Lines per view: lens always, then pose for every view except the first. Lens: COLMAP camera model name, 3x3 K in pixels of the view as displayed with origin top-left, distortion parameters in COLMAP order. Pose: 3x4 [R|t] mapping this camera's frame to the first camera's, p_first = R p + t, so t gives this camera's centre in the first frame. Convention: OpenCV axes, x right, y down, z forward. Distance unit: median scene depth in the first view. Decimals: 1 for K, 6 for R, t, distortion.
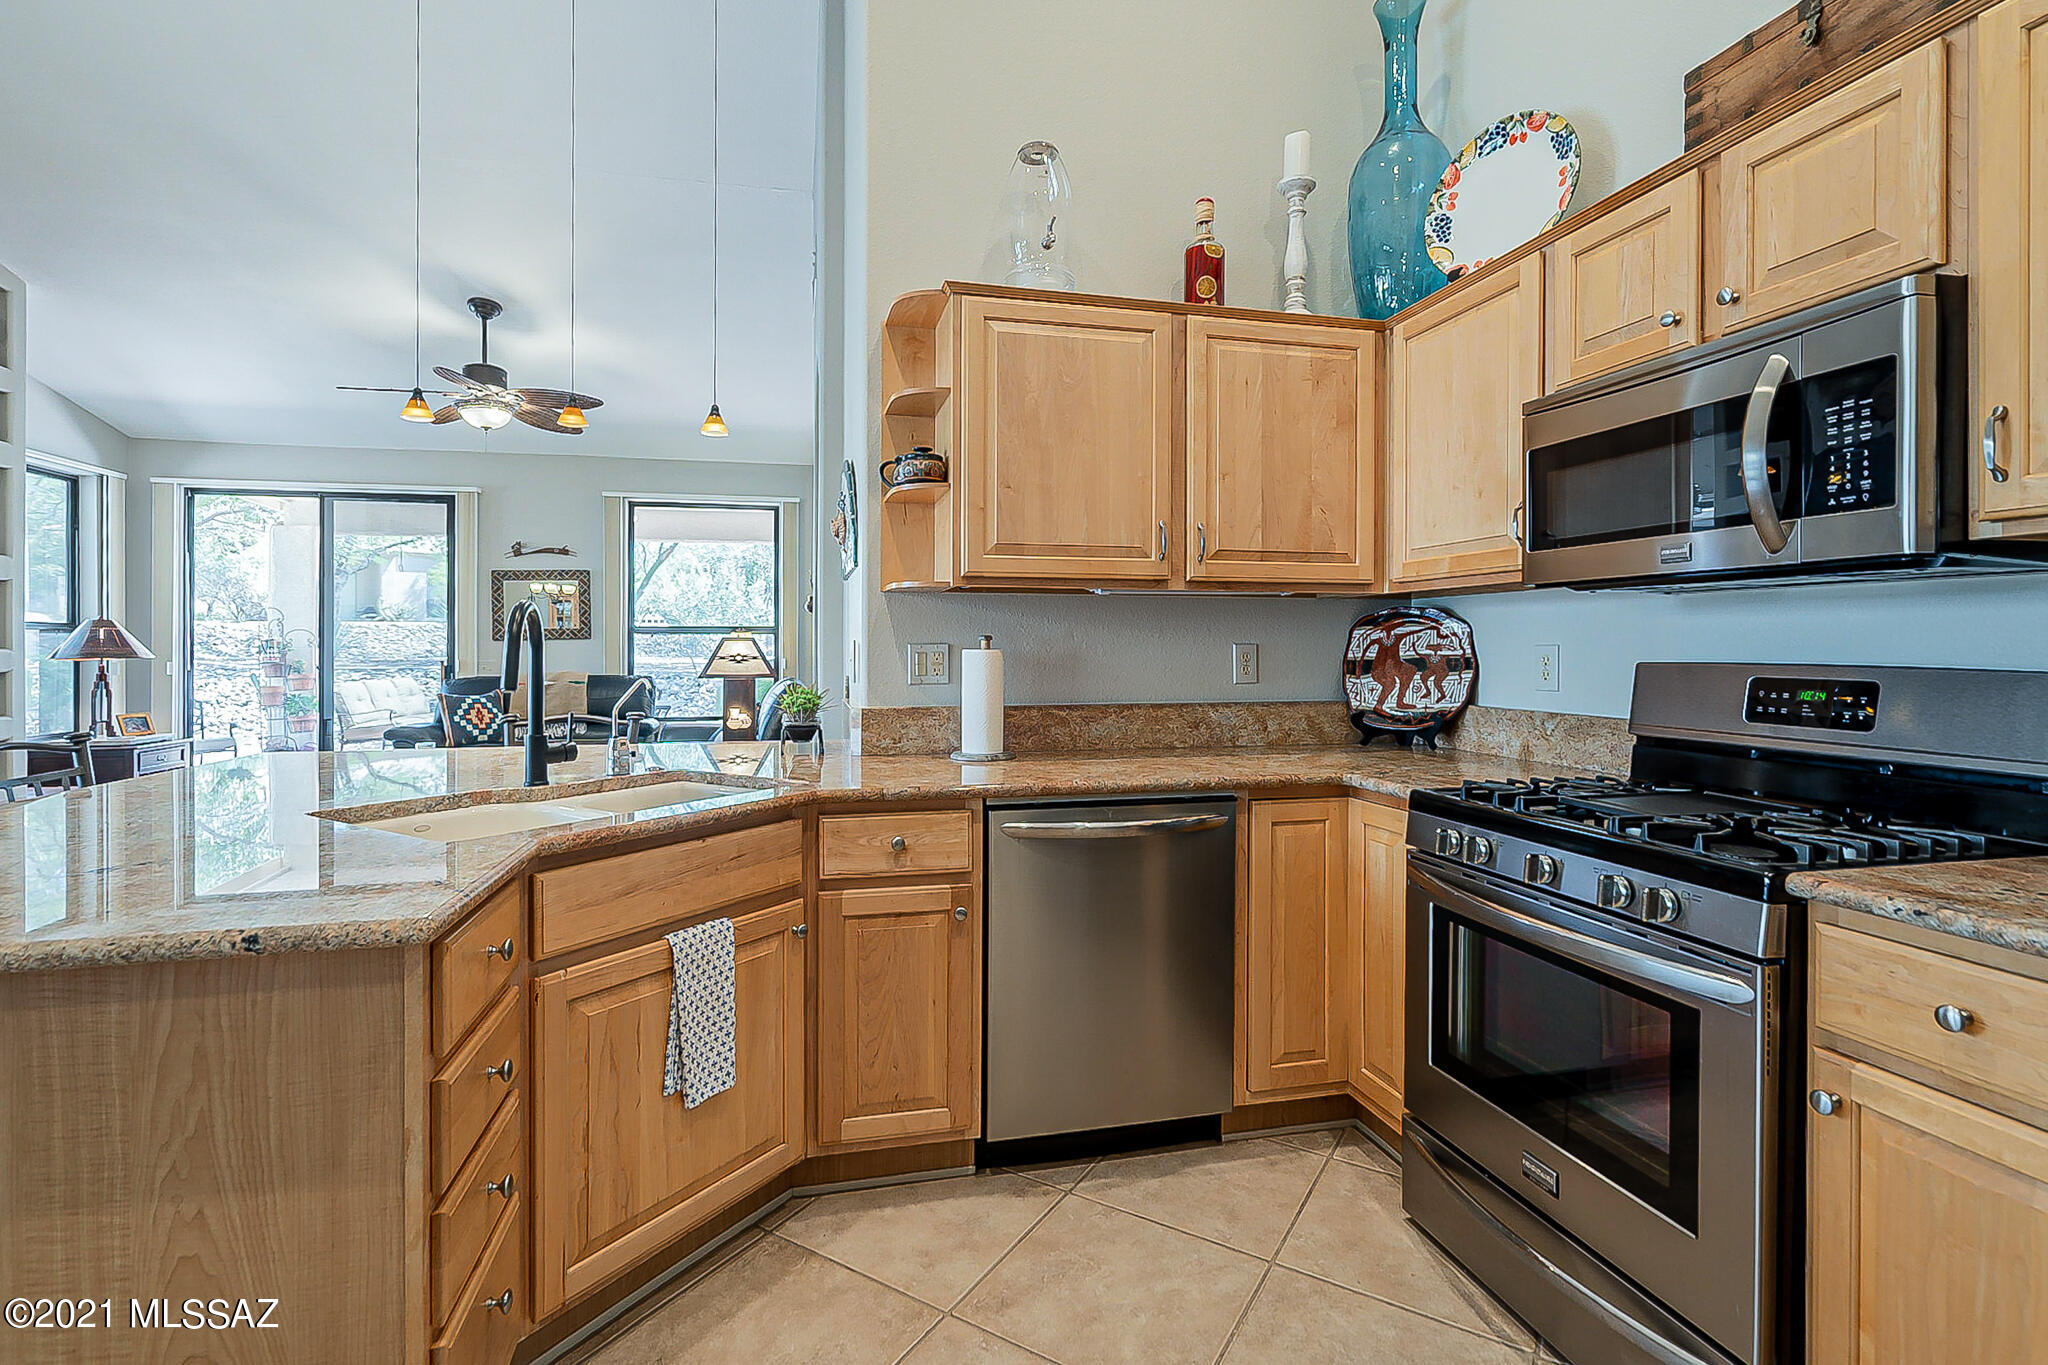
lens RADIAL K [[964.1, 0, 1010.6], [0, 964.1, 647.6], [0, 0, 1]] dist [0.001421, 0.000146]
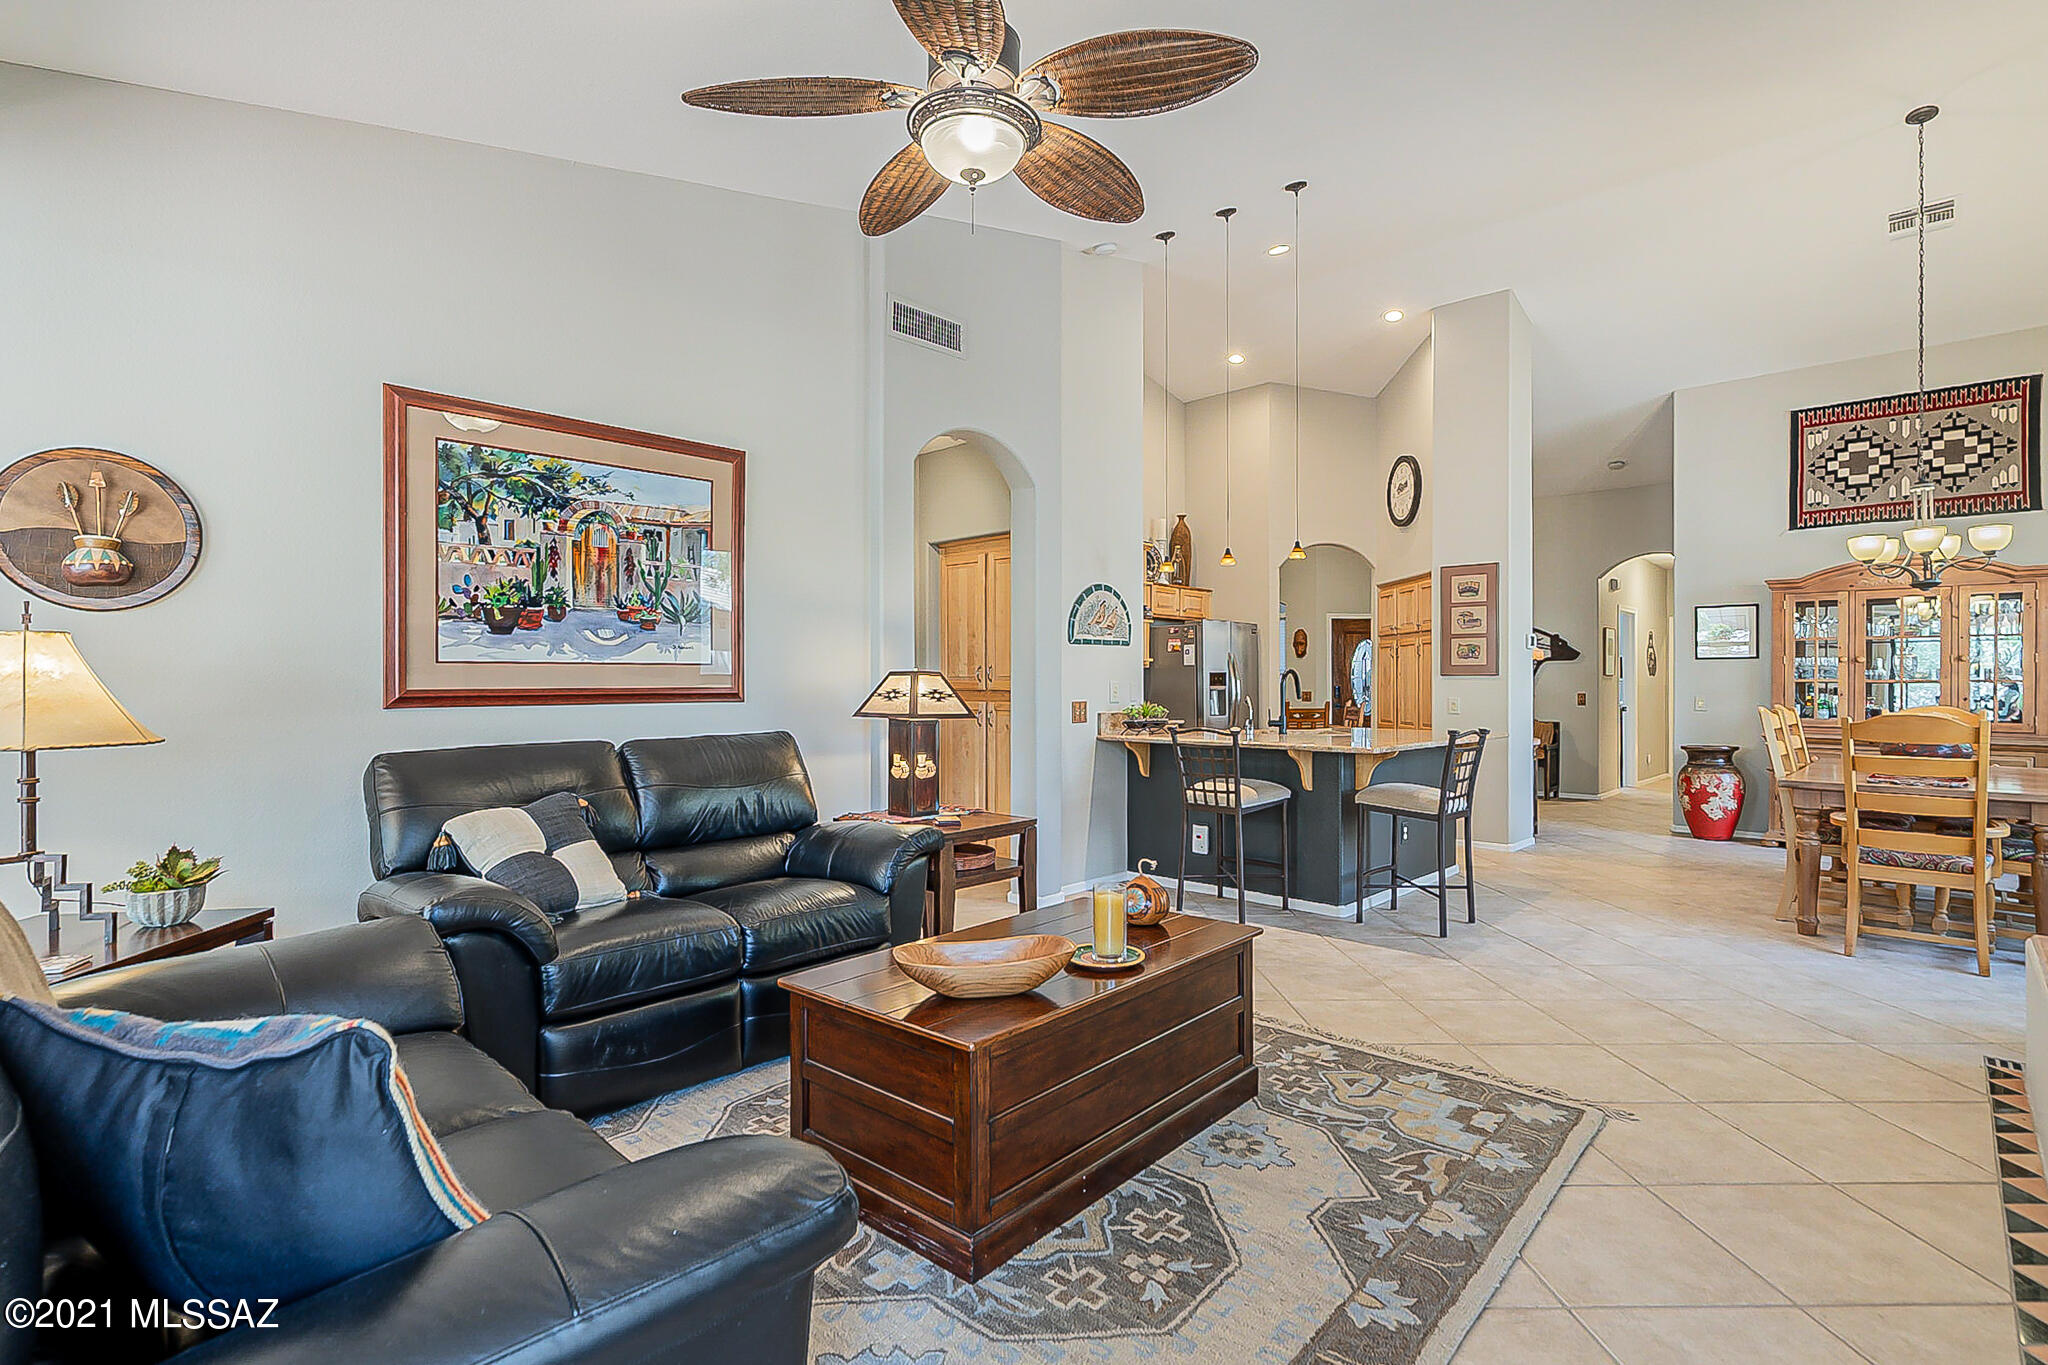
lens RADIAL K [[964.1, 0, 998.6], [0, 964.1, 678.7], [0, 0, 1]] dist [0.001421, 0.000146]
pose [[-0.540657, 0.004919, 0.841229, -1.810955], [-0.000784, 0.999980, -0.006352, 0.002079], [-0.841243, -0.004094, -0.540642, 2.420867]]
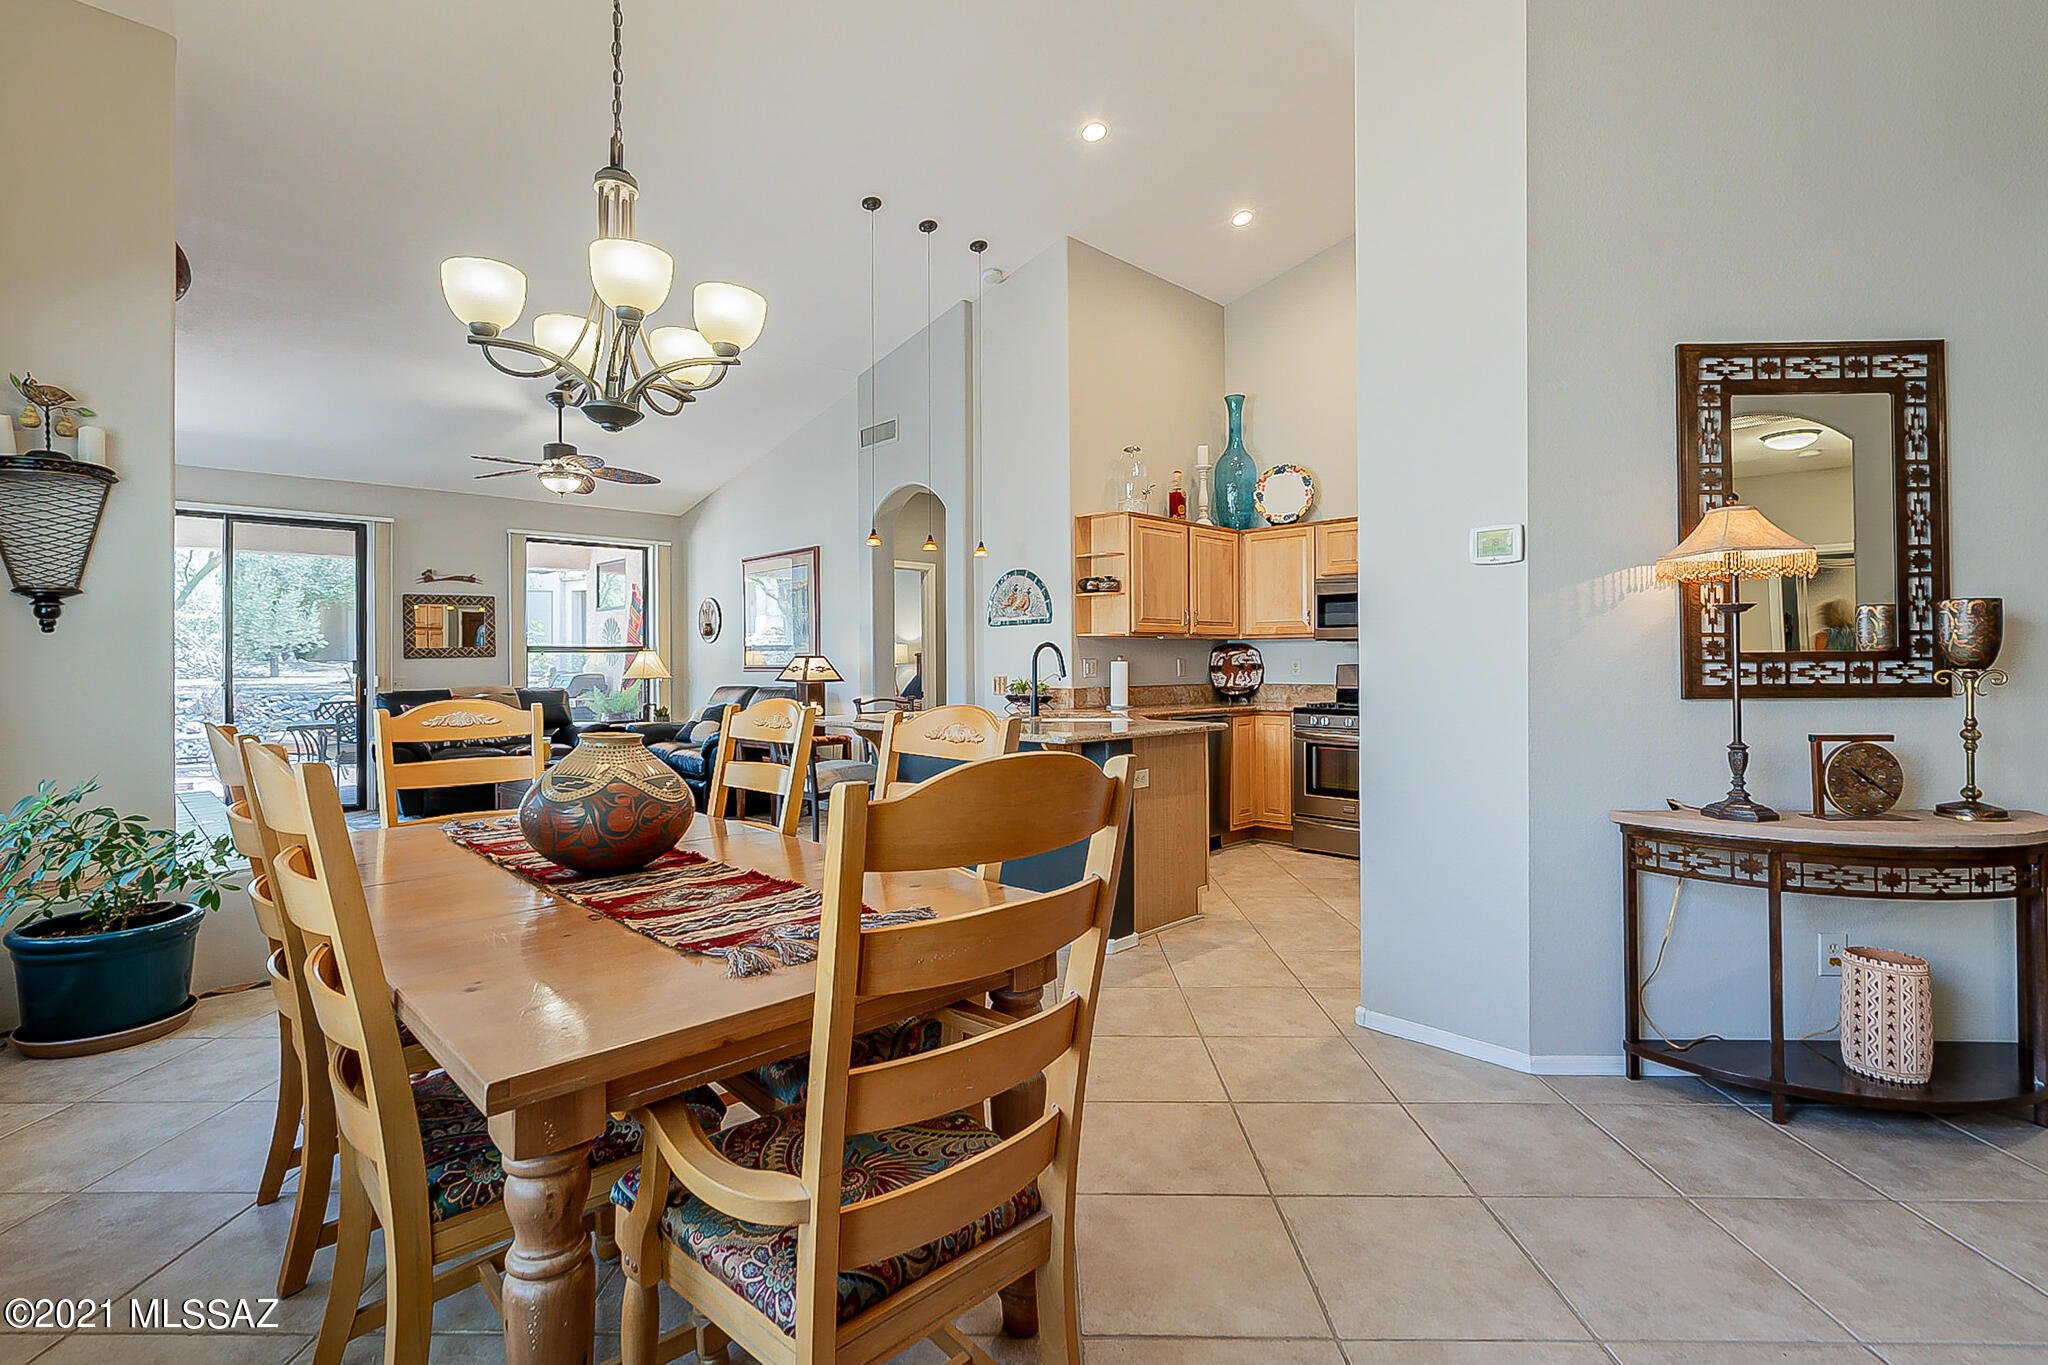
lens RADIAL K [[964.1, 0, 1022.6], [0, 964.1, 655.0], [0, 0, 1]] dist [0.001421, 0.000146]
pose [[0.854582, 0.001039, 0.519315, -1.354351], [0.004399, 0.999948, -0.009240, 0.006601], [-0.519298, 0.010181, 0.854533, -0.819417]]
